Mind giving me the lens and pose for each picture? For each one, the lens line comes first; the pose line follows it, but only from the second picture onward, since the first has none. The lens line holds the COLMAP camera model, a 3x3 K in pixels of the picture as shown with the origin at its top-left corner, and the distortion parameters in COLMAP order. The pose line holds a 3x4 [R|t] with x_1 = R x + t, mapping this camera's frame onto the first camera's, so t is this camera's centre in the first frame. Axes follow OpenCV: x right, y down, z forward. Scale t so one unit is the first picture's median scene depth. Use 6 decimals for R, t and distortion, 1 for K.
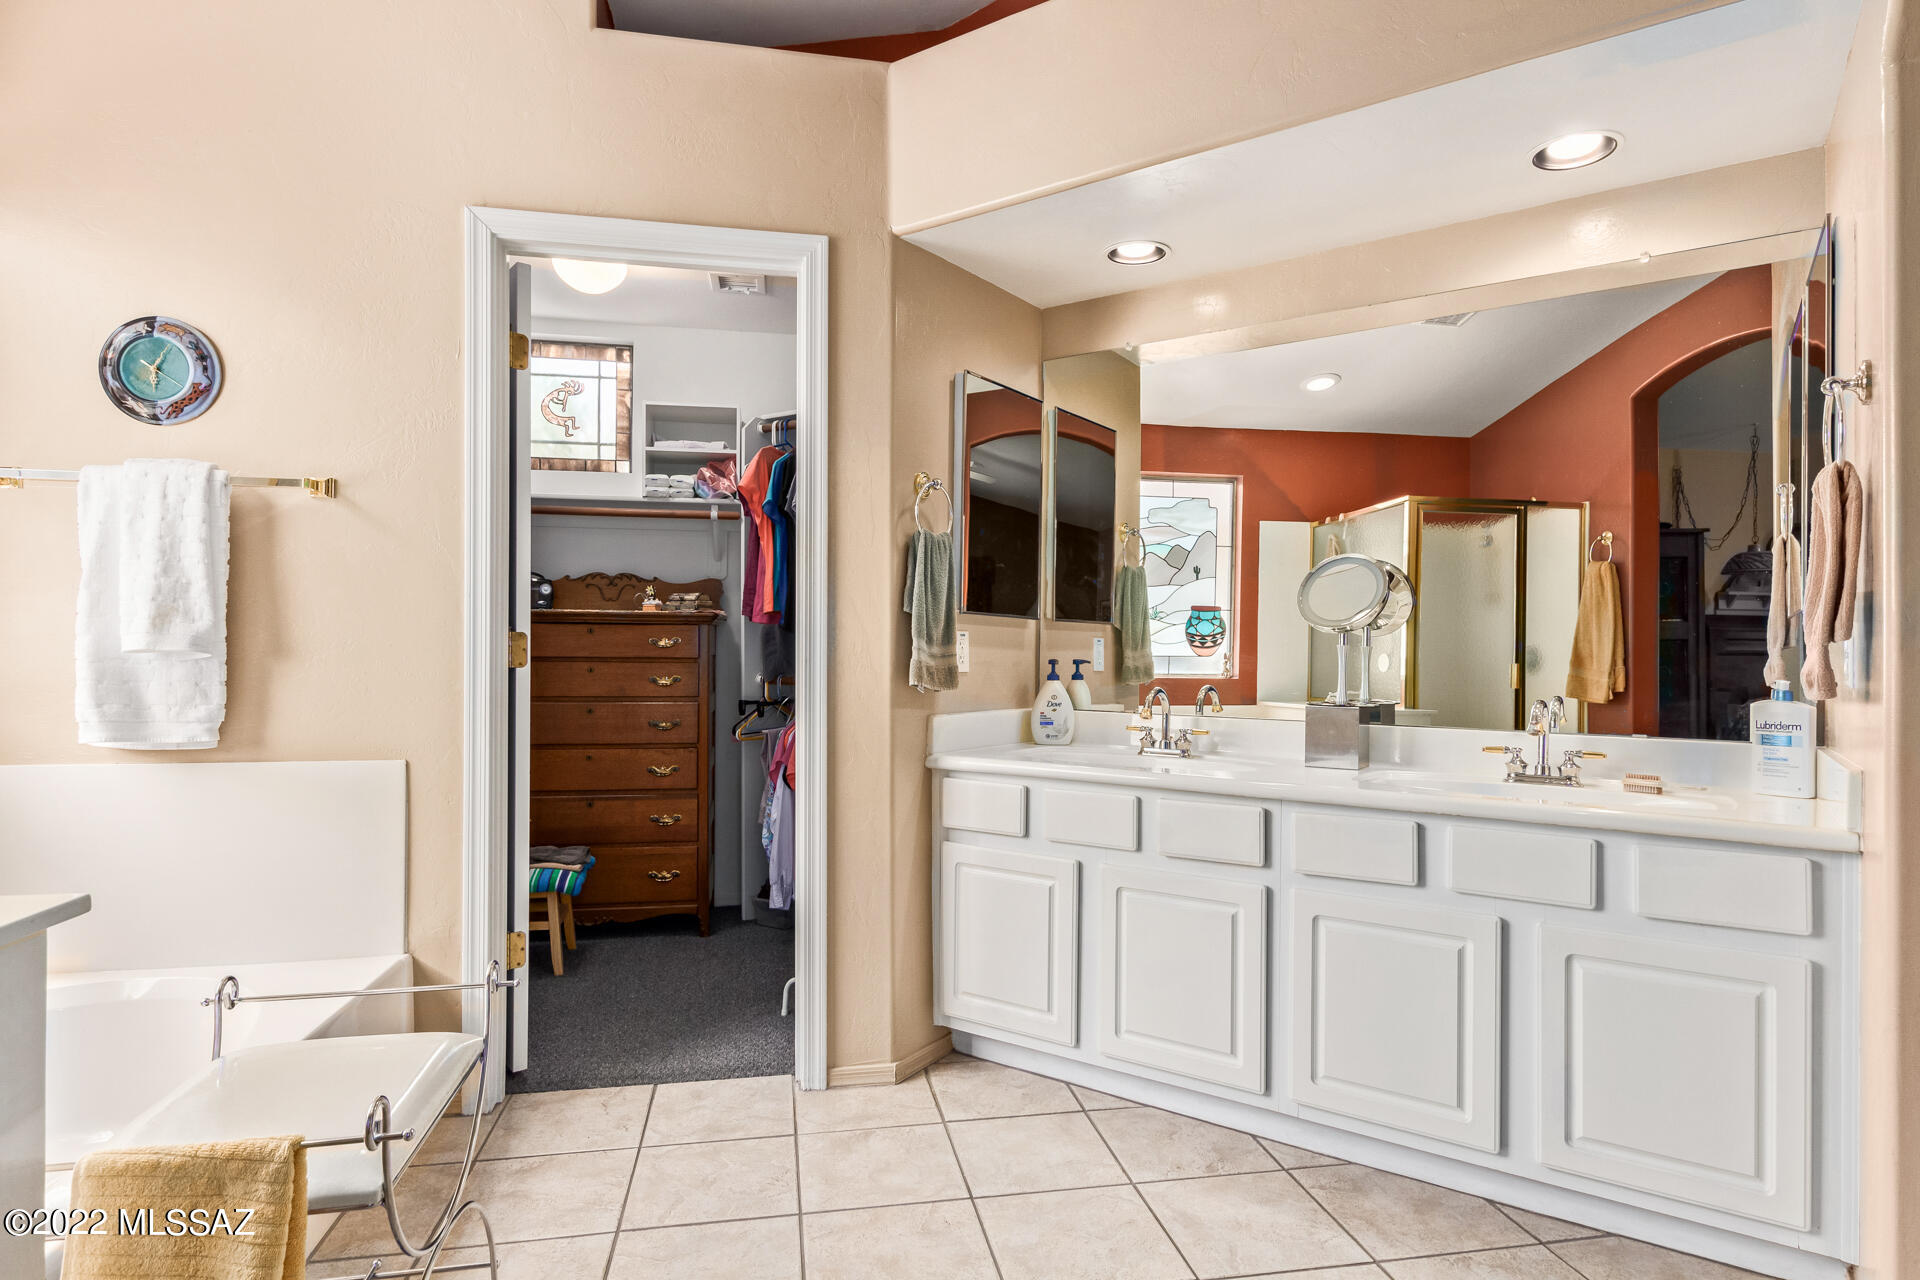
lens RADIAL K [[1040.0, 0, 971.5], [0, 1040.0, 648.7], [0, 0, 1]] dist [0.004417, 0.000800]
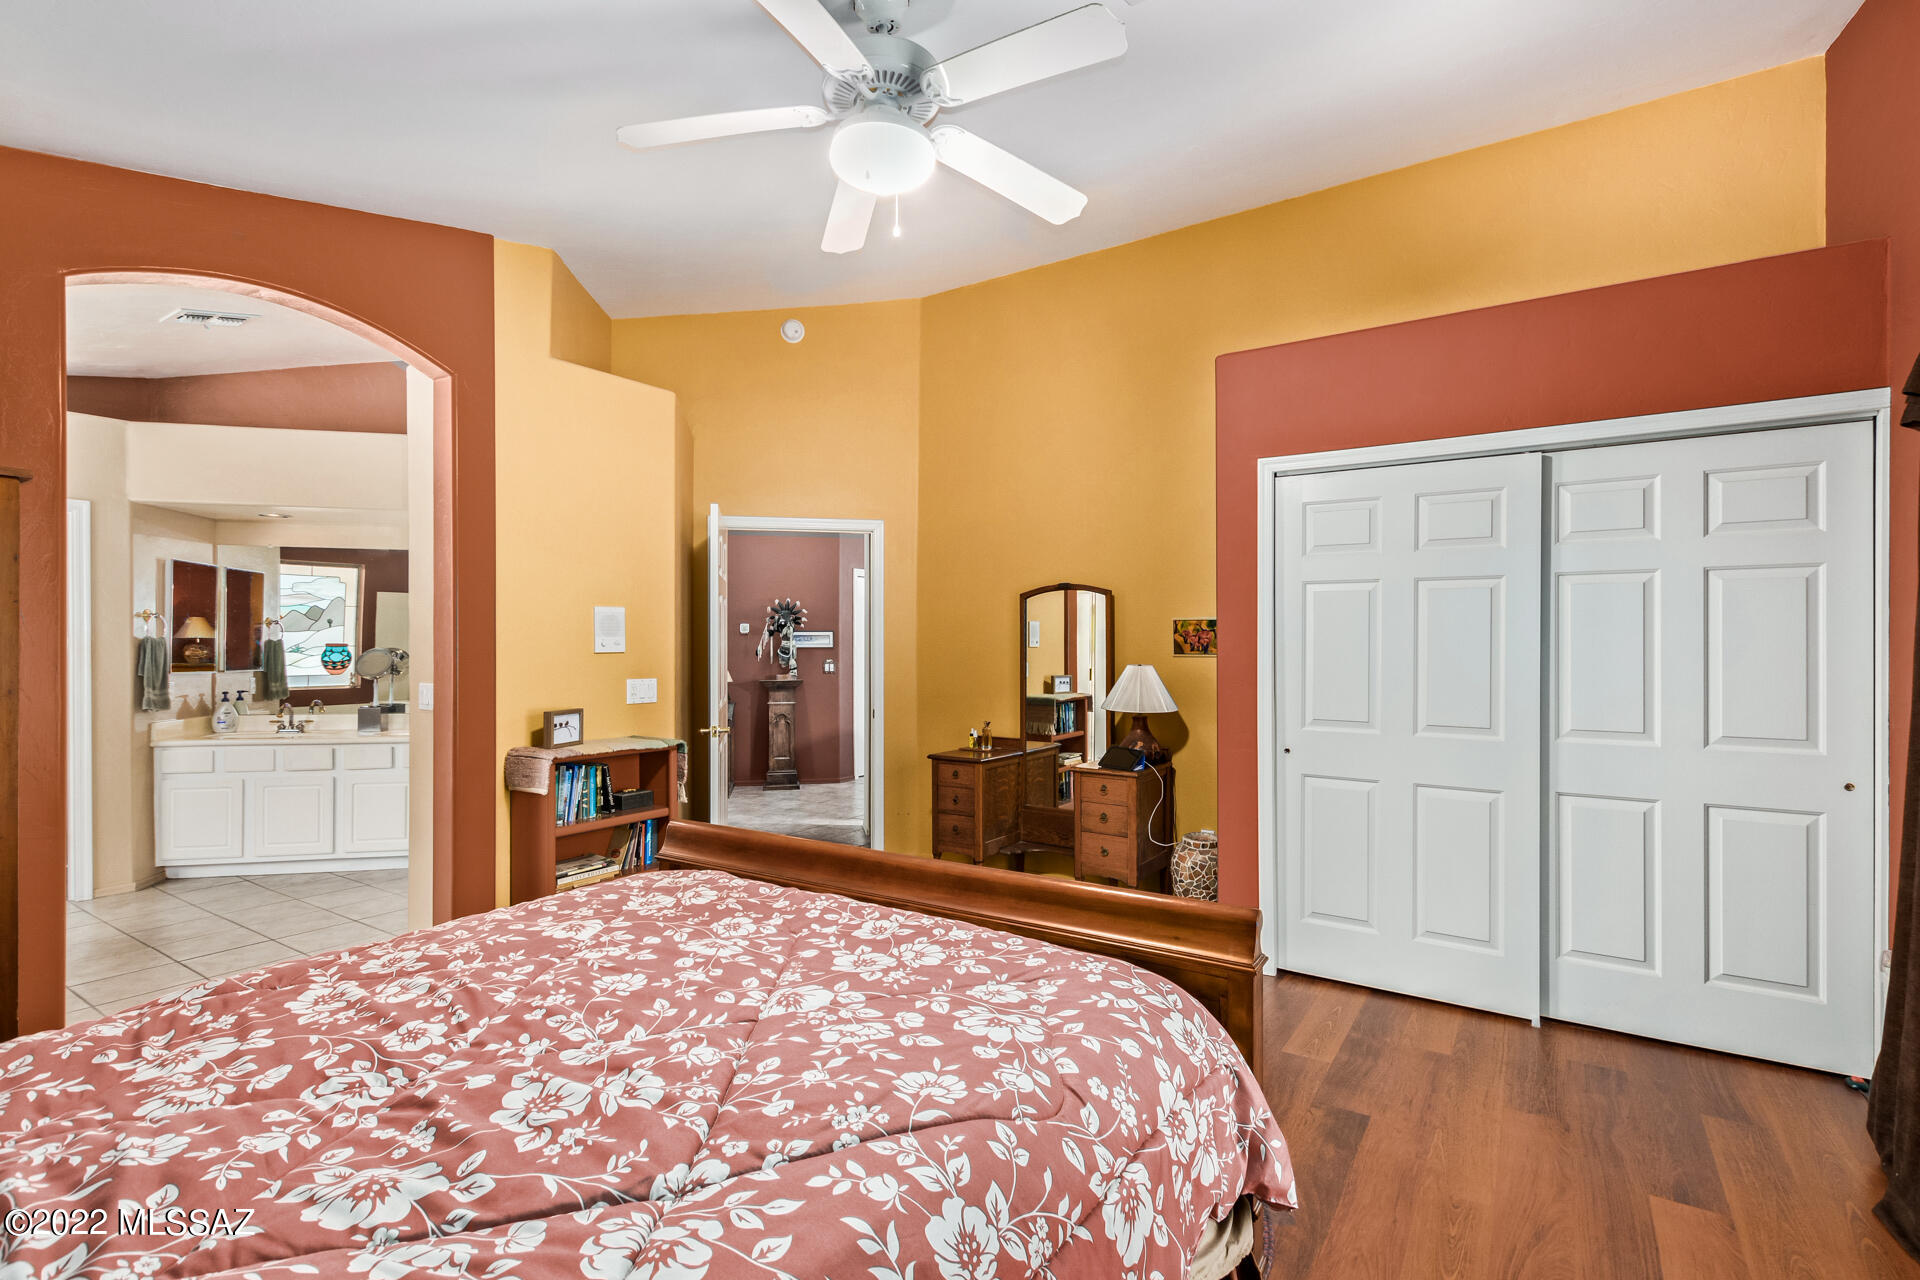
lens RADIAL K [[879.5, 0, 969.1], [0, 879.5, 645.2], [0, 0, 1]] dist [0.005878, -0.000895]
pose [[0.693182, -0.004739, 0.720747, -0.158291], [-0.000898, 0.999972, 0.007439, -0.094449], [-0.720762, -0.005804, 0.693159, -1.270666]]
